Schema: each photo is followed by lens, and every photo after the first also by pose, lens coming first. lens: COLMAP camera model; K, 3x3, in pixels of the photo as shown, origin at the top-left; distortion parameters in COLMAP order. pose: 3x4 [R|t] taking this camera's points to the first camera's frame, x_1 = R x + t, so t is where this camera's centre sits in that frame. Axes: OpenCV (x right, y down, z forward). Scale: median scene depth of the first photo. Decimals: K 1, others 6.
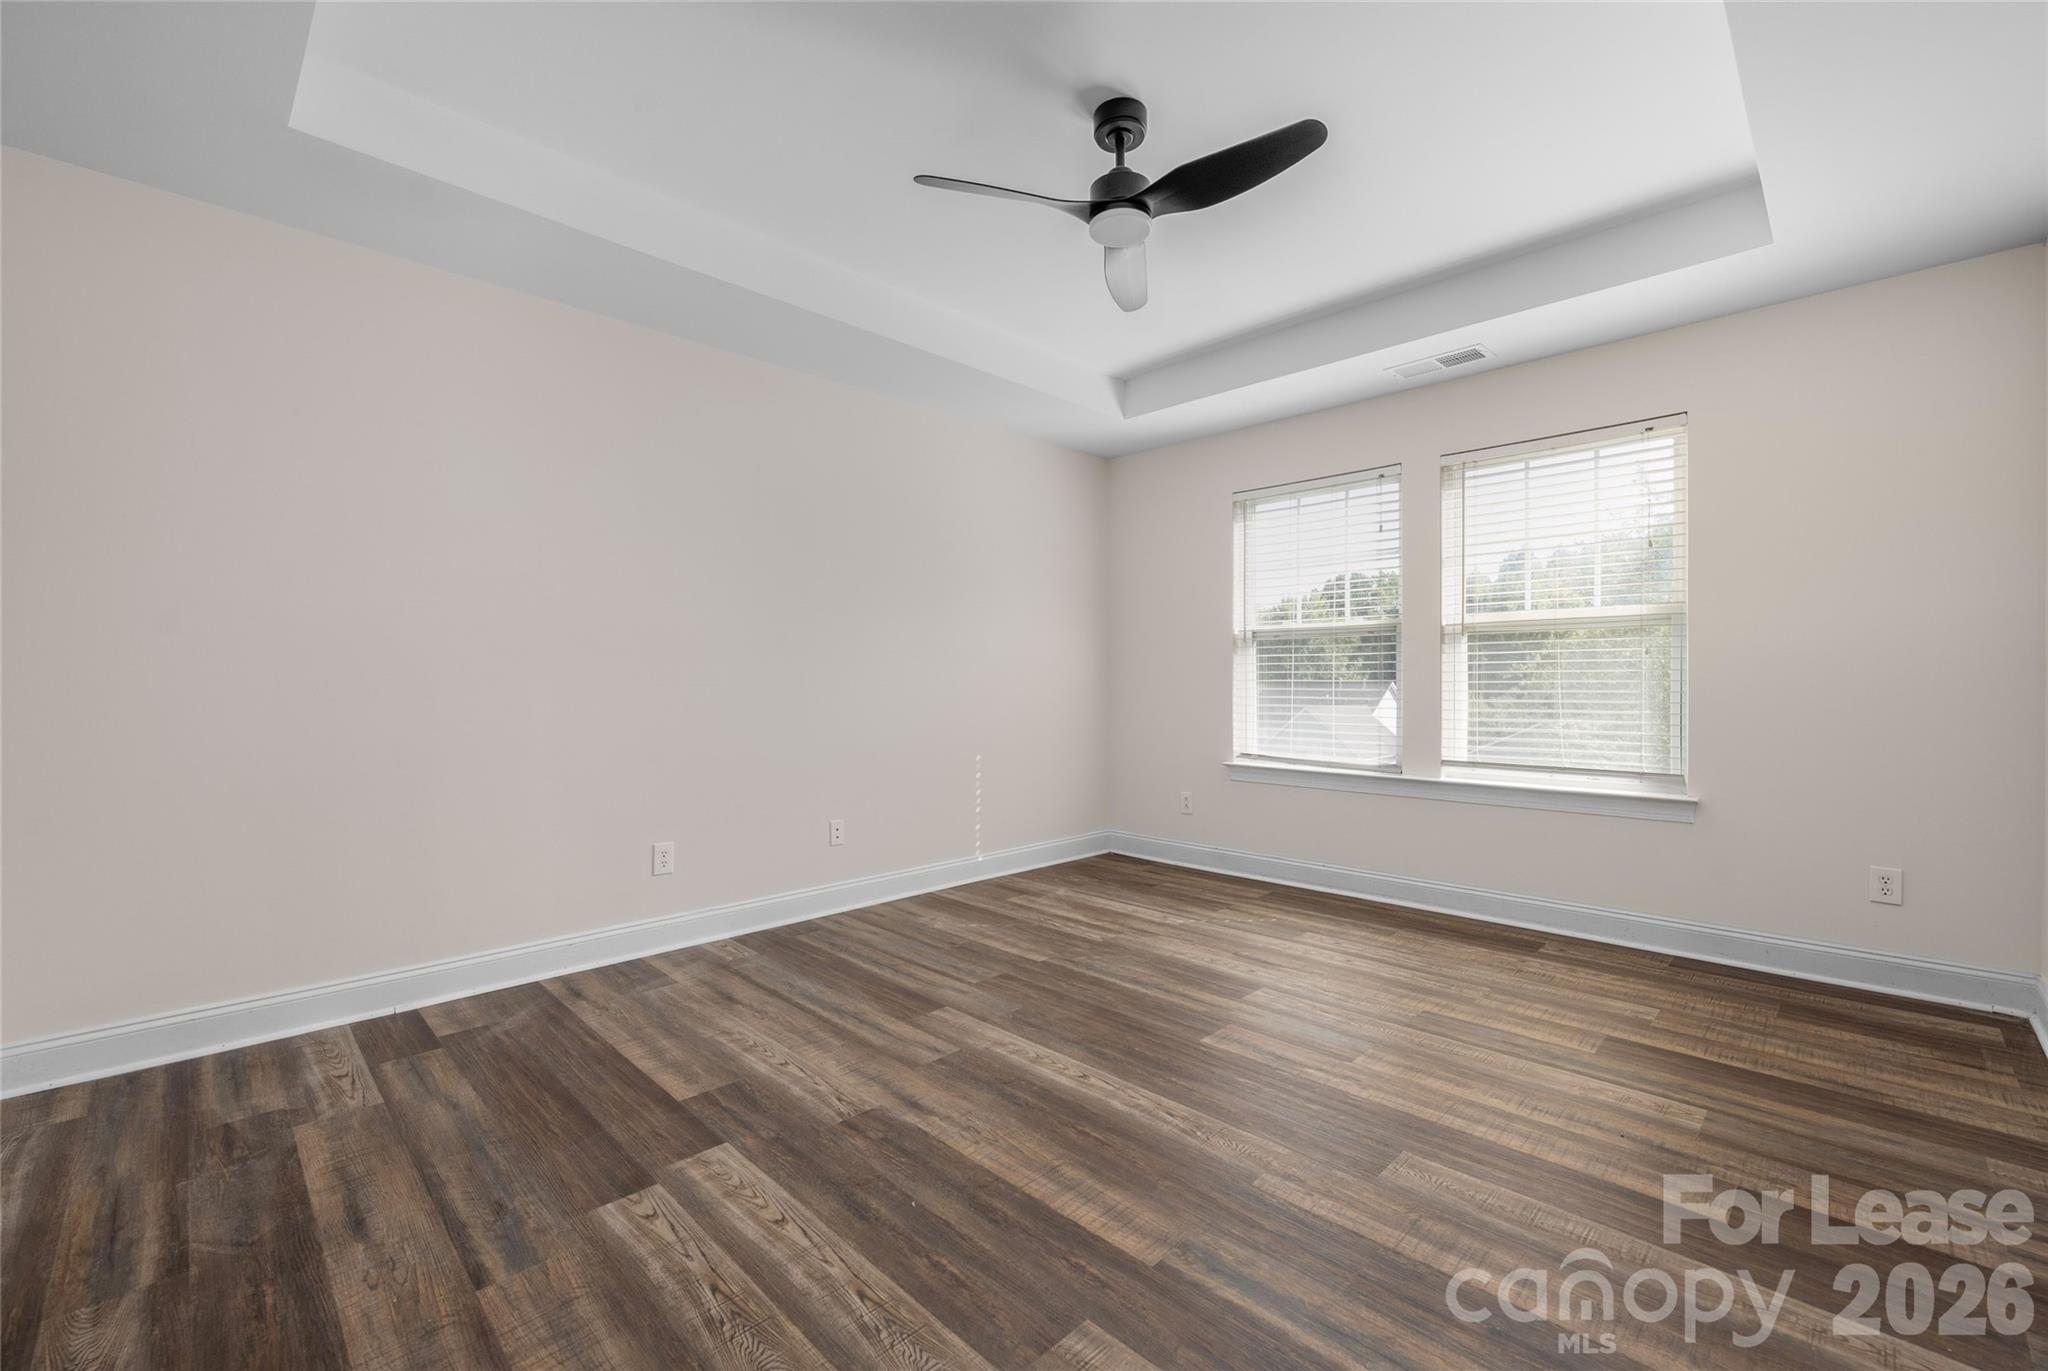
lens RADIAL K [[849.6, 0, 997.7], [0, 849.6, 691.7], [0, 0, 1]] dist [-0.001210, -0.000075]
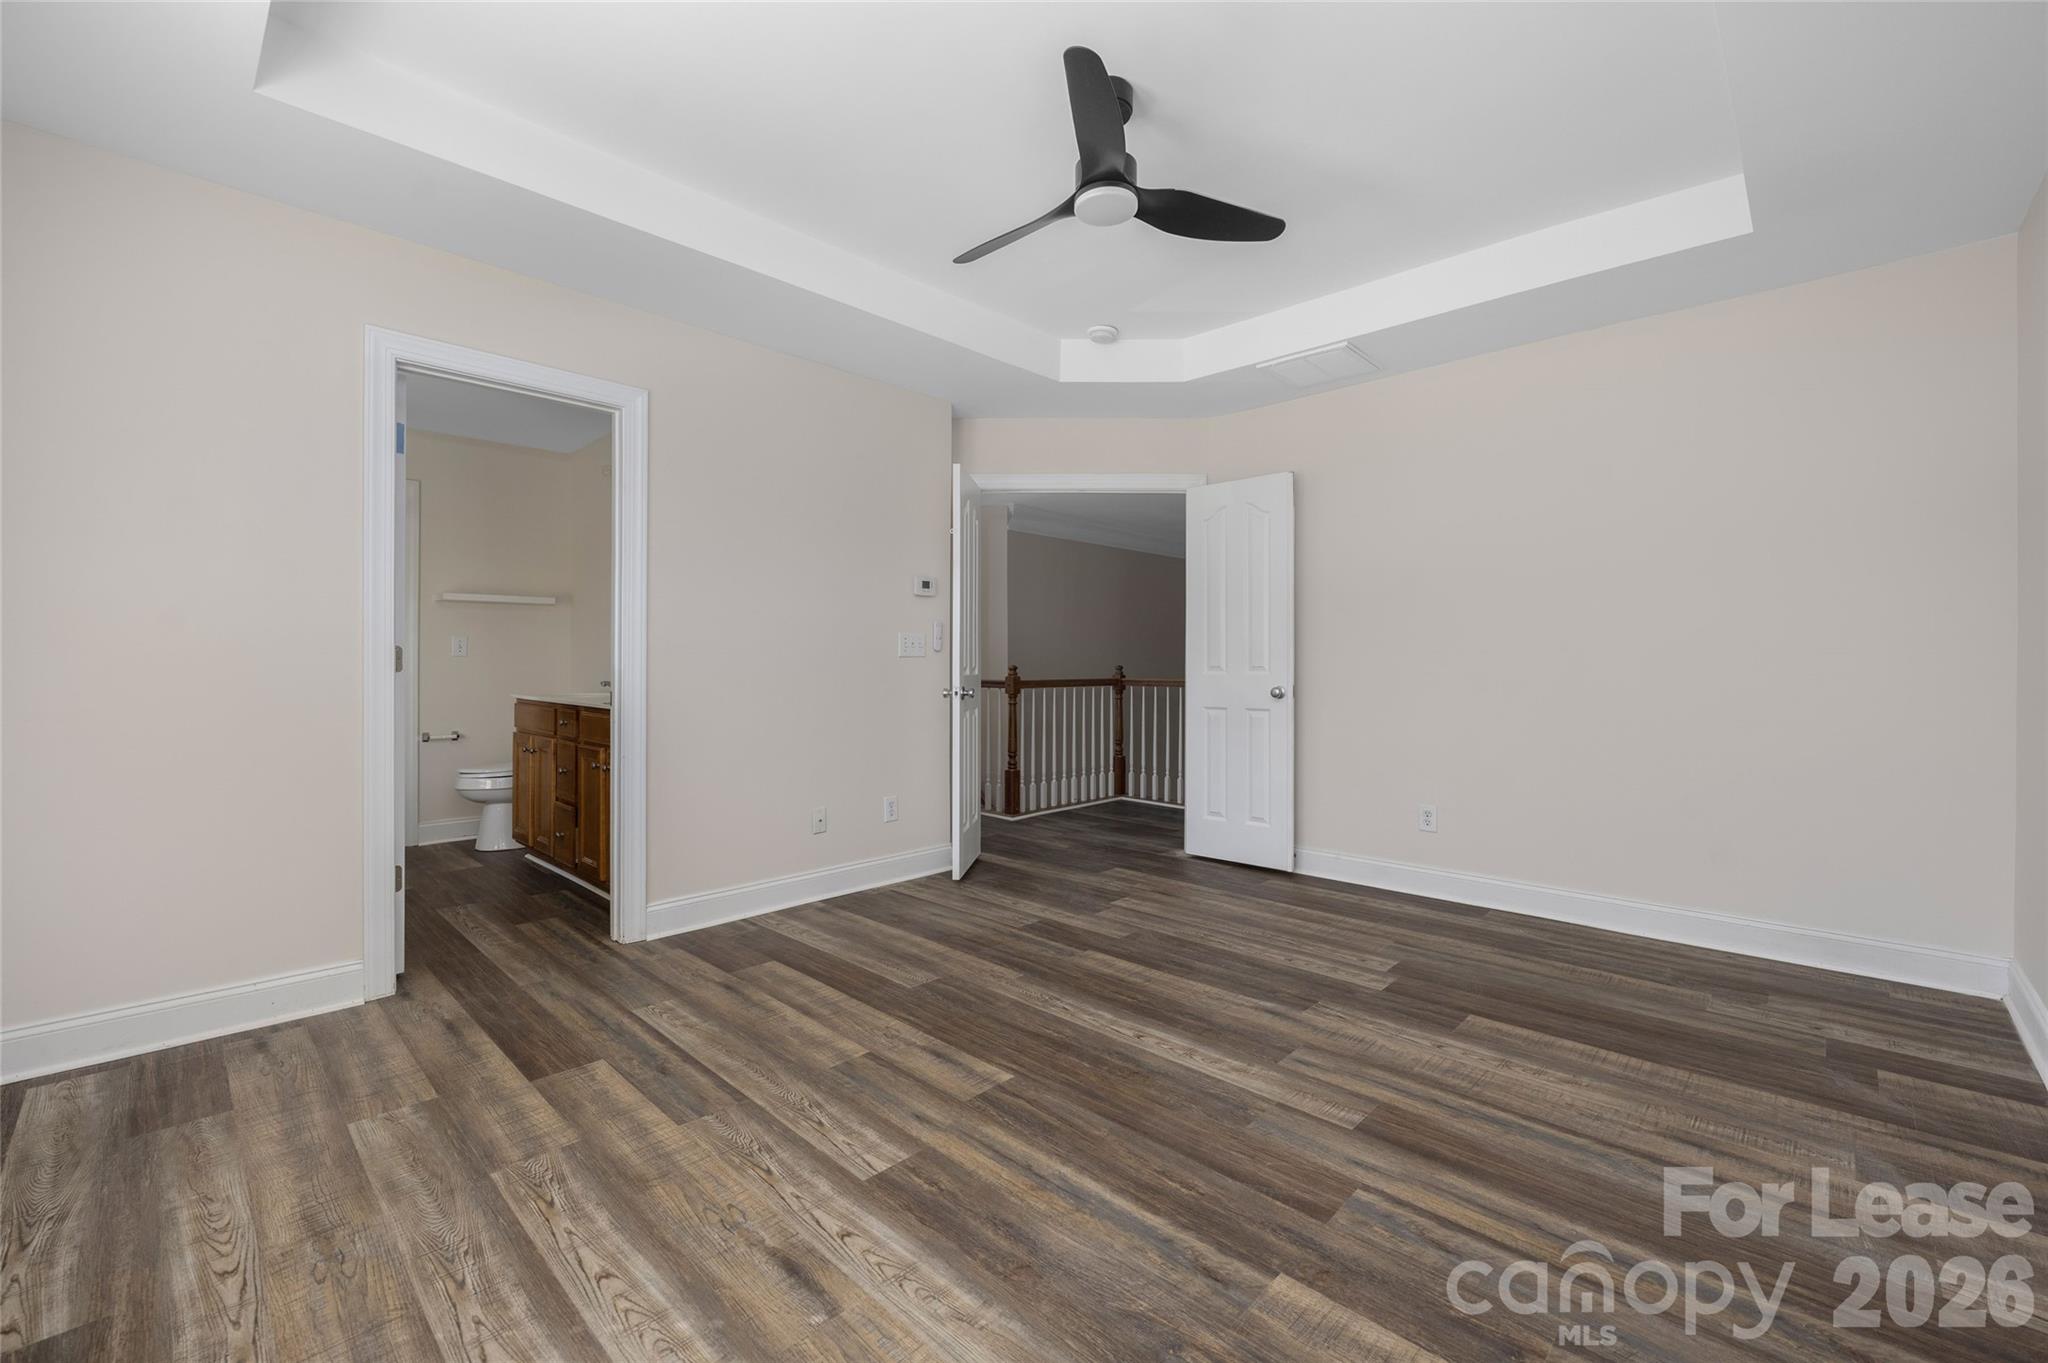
lens RADIAL K [[830.4, 0, 1021.2], [0, 830.4, 681.0], [0, 0, 1]] dist [-0.003410, -0.000256]
pose [[-0.999134, -0.000435, -0.041612, 0.243218], [-0.001574, 0.999625, 0.027354, -0.015799], [0.041585, 0.027396, -0.998759, 1.679690]]
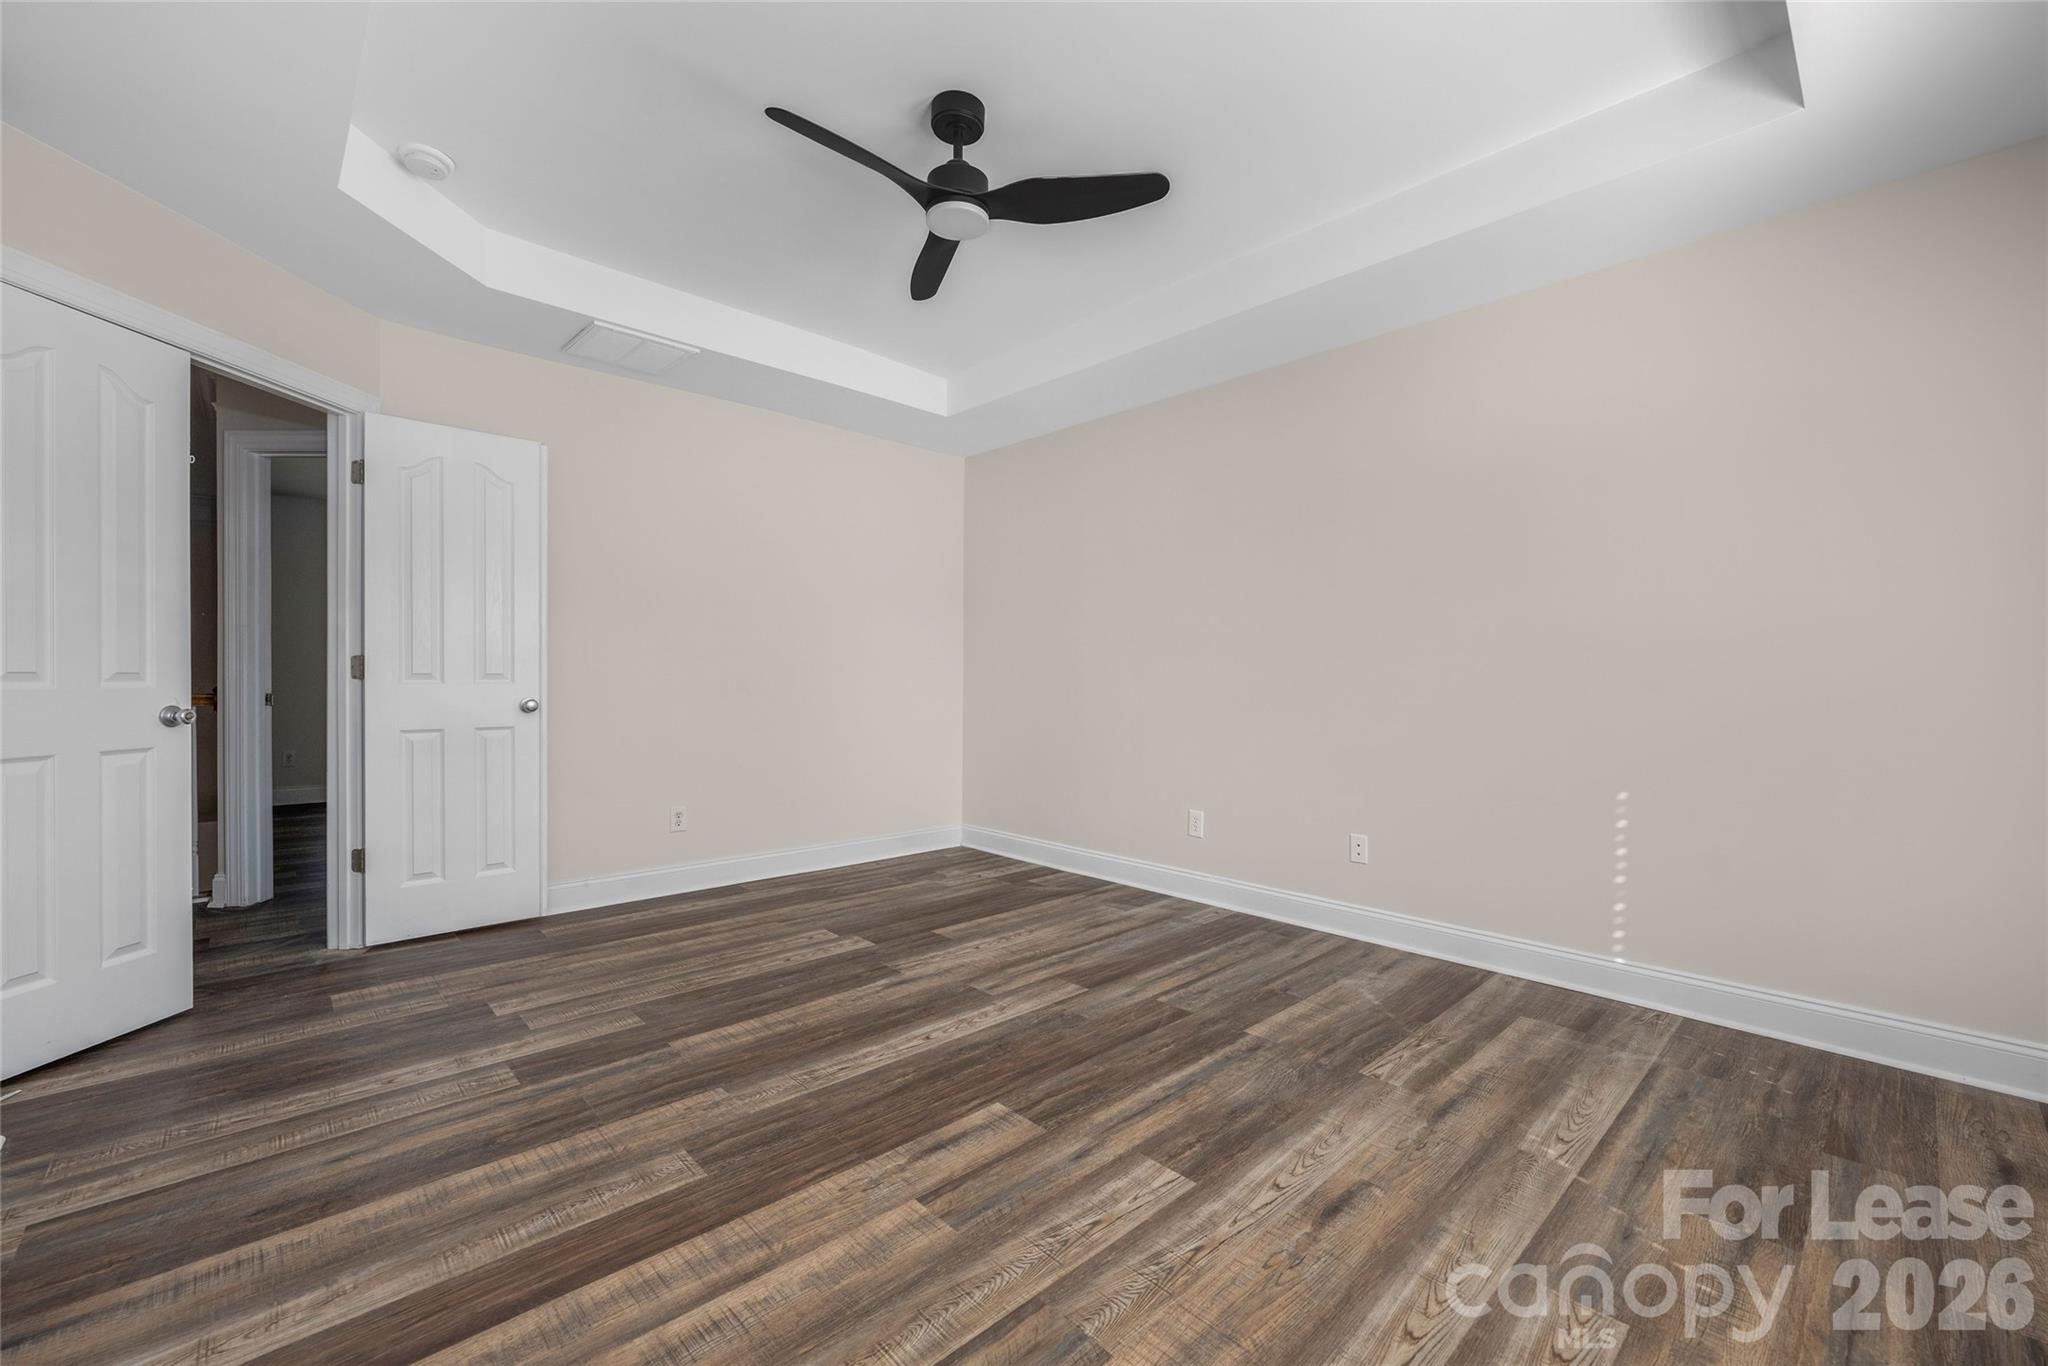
lens RADIAL K [[830.4, 0, 1021.2], [0, 830.4, 682.5], [0, 0, 1]] dist [-0.003410, -0.000256]
pose [[-0.018690, 0.005319, -0.999811, 0.960433], [-0.016836, 0.999842, 0.005634, -0.006635], [0.999684, 0.016938, -0.018597, 0.942302]]
